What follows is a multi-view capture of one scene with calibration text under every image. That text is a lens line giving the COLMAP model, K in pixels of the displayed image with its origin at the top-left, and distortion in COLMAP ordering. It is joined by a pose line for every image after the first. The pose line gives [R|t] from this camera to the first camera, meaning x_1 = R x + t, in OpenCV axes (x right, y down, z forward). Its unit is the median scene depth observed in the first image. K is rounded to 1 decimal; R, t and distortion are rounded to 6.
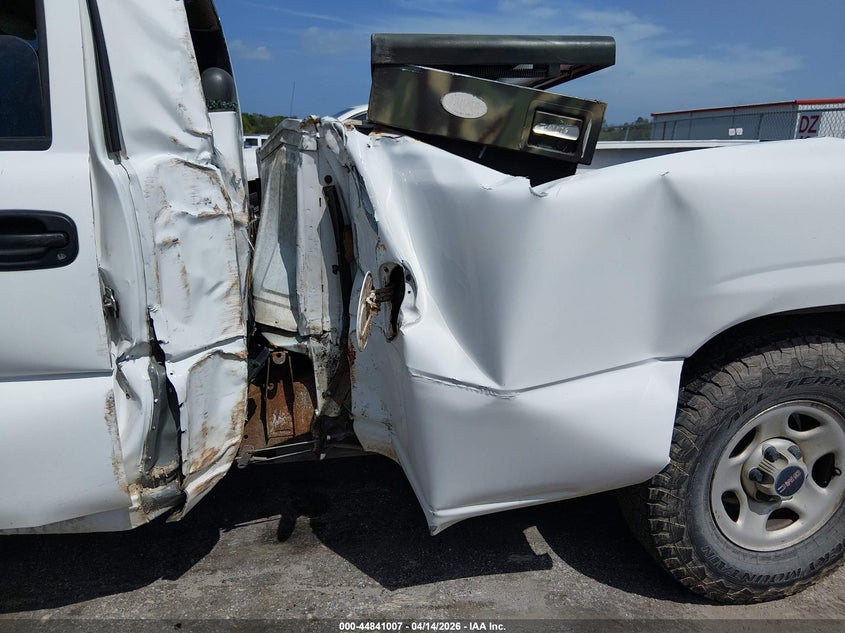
lens RADIAL K [[605.6, 0, 422.5], [0, 605.6, 316.5], [0, 0, 1]] dist [0.073940, -0.063578]
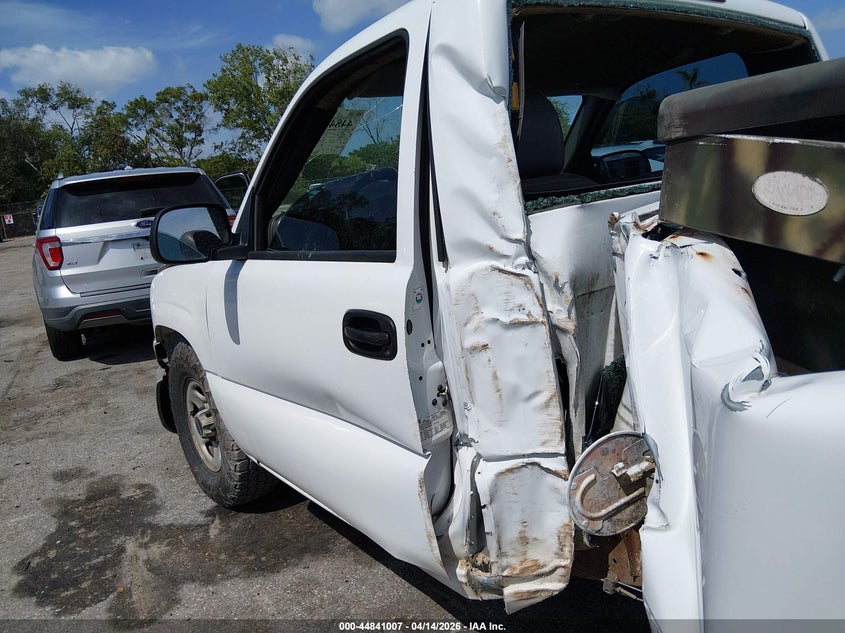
lens RADIAL K [[605.6, 0, 422.5], [0, 605.6, 316.5], [0, 0, 1]] dist [0.073940, -0.063578]
pose [[0.451458, 0.121776, -0.883944, 0.406554], [-0.127738, 0.989260, 0.071045, -0.222706], [0.883102, 0.080839, 0.462164, 0.439231]]
